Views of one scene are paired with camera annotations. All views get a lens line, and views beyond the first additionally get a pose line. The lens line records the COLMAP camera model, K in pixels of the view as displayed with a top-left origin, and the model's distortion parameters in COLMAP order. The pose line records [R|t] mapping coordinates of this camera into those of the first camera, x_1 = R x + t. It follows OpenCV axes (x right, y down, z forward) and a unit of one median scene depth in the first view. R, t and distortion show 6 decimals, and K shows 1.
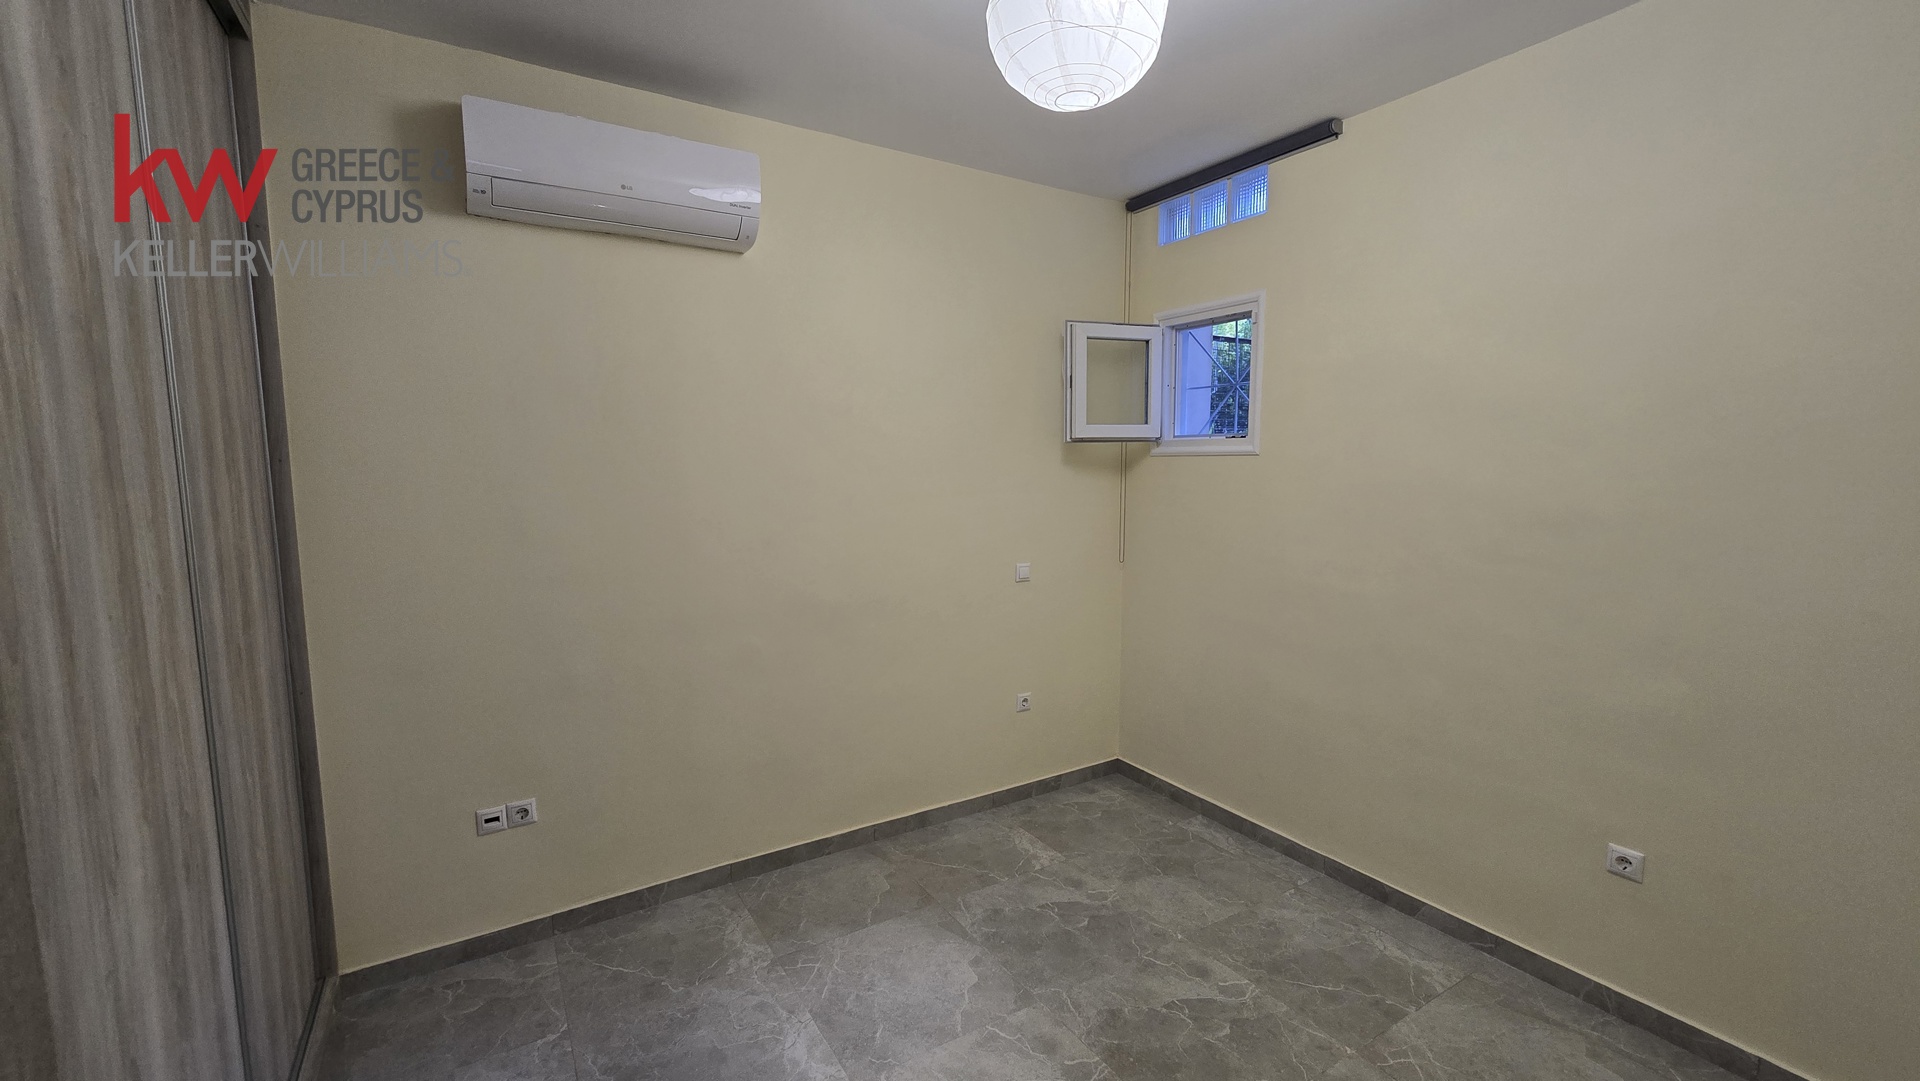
lens RADIAL K [[783.1, 0, 953.4], [0, 783.1, 544.0], [0, 0, 1]] dist [-0.004259, -0.000640]
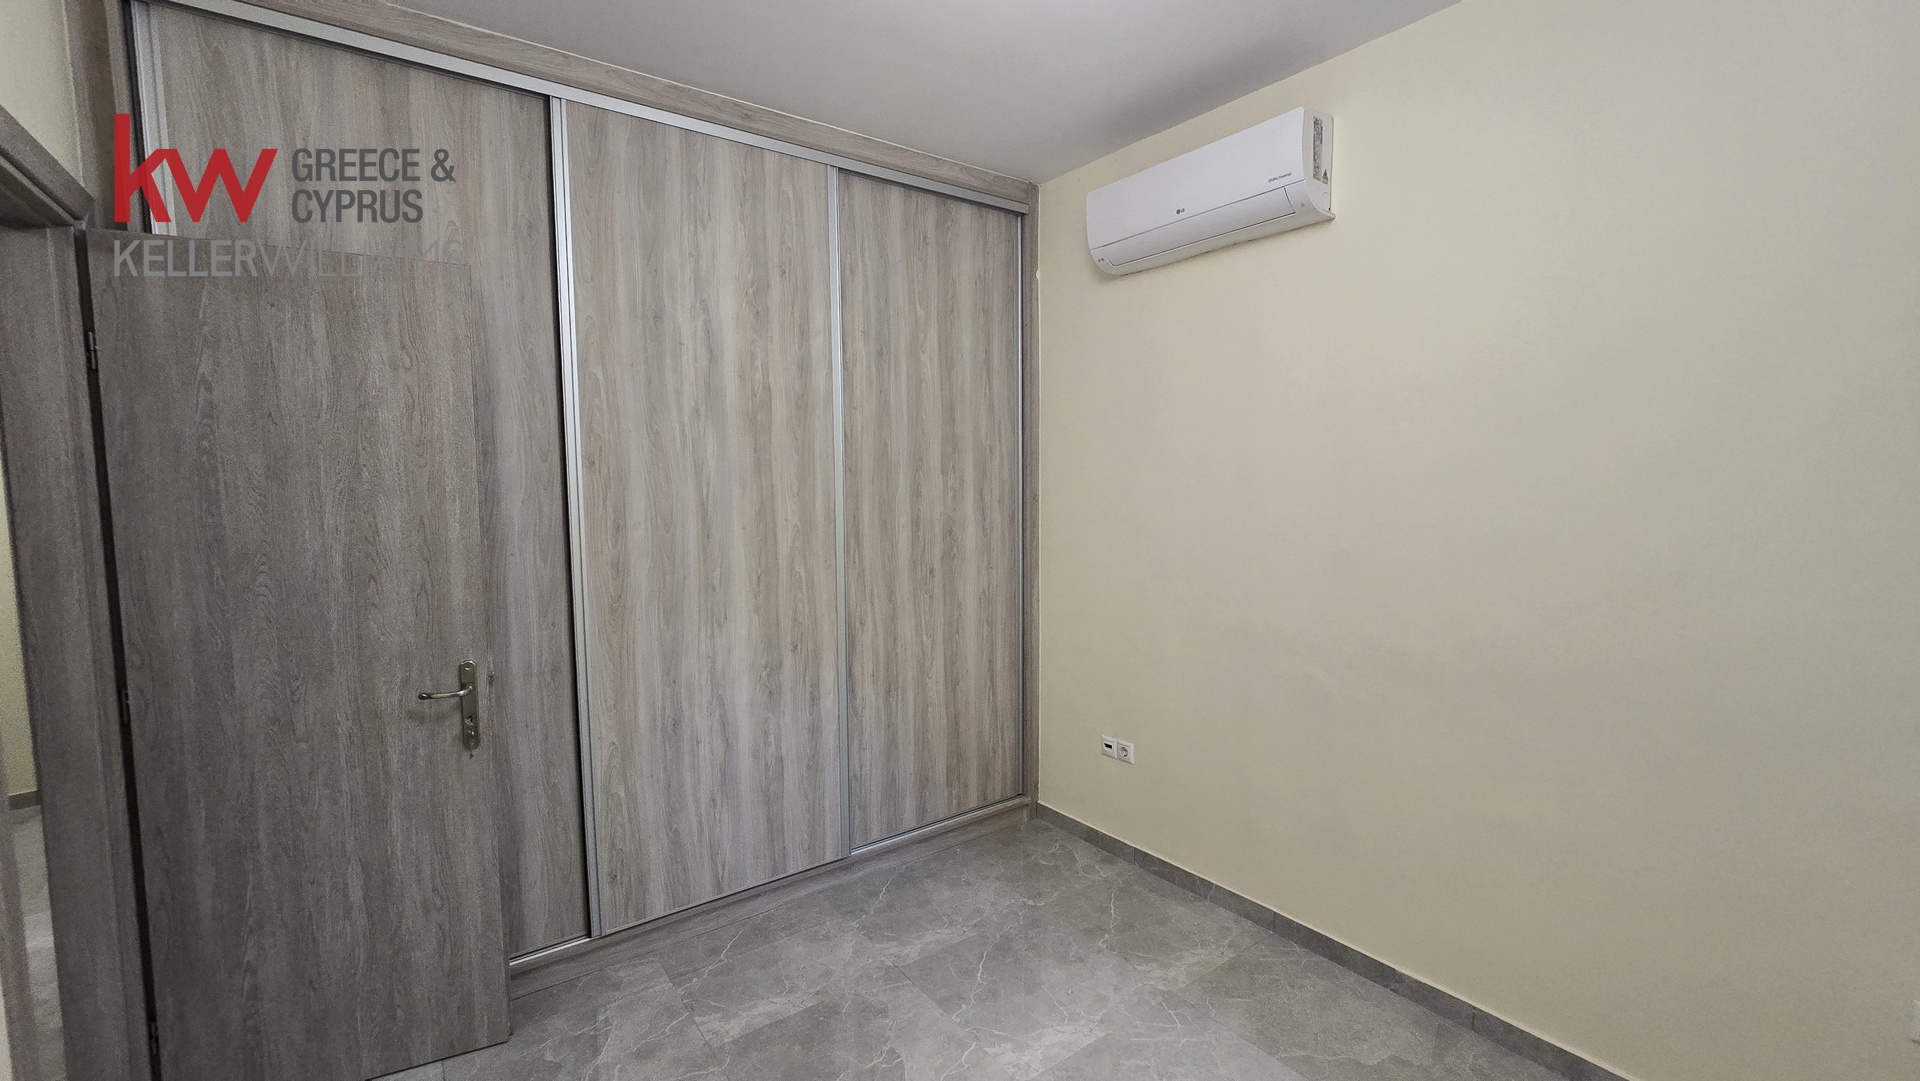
lens RADIAL K [[783.1, 0, 955.3], [0, 783.1, 537.6], [0, 0, 1]] dist [-0.004259, -0.000640]
pose [[0.087942, 0.082658, -0.992690, 0.638397], [-0.101678, 0.992091, 0.073600, -0.055685], [0.990923, 0.094462, 0.095651, 0.599976]]
